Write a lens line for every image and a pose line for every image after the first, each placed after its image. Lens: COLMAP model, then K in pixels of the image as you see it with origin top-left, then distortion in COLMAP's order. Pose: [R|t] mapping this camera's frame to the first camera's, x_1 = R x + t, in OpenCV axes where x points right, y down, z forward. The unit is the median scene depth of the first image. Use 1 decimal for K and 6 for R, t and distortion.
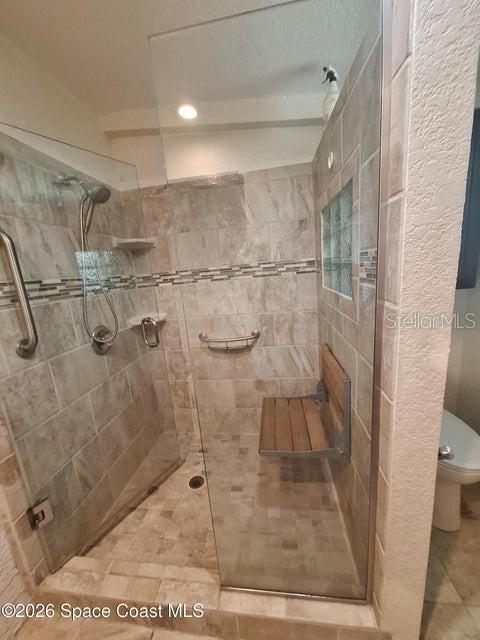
lens RADIAL K [[248.1, 0, 239.9], [0, 248.1, 318.1], [0, 0, 1]] dist [-0.001617, -0.000402]
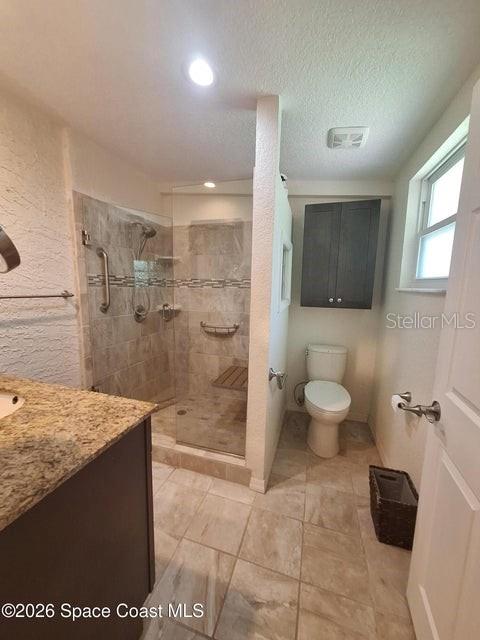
lens RADIAL K [[249.8, 0, 238.8], [0, 249.8, 318.5], [0, 0, 1]] dist [0.000144, 0.000048]
pose [[0.980054, 0.125518, -0.154078, 0.352277], [-0.134092, 0.989876, -0.046536, 0.101644], [0.146677, 0.066268, 0.986962, -0.552778]]
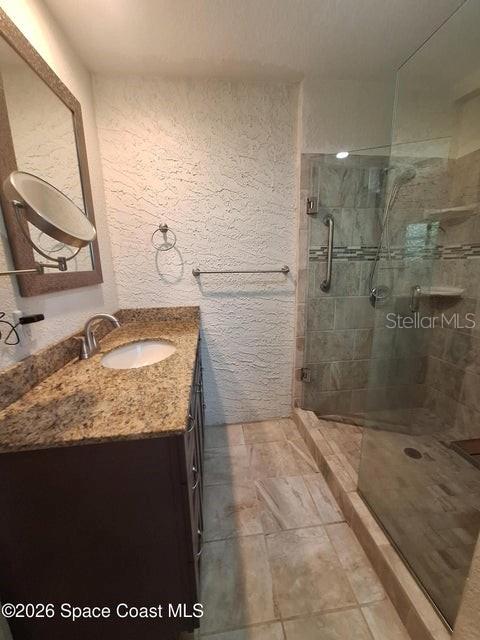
lens RADIAL K [[249.8, 0, 238.8], [0, 249.8, 318.5], [0, 0, 1]] dist [0.000144, 0.000048]
pose [[0.252553, 0.286606, -0.924161, 0.444771], [-0.188235, 0.951428, 0.243622, 0.017130], [0.949097, 0.112432, 0.294236, -0.049548]]
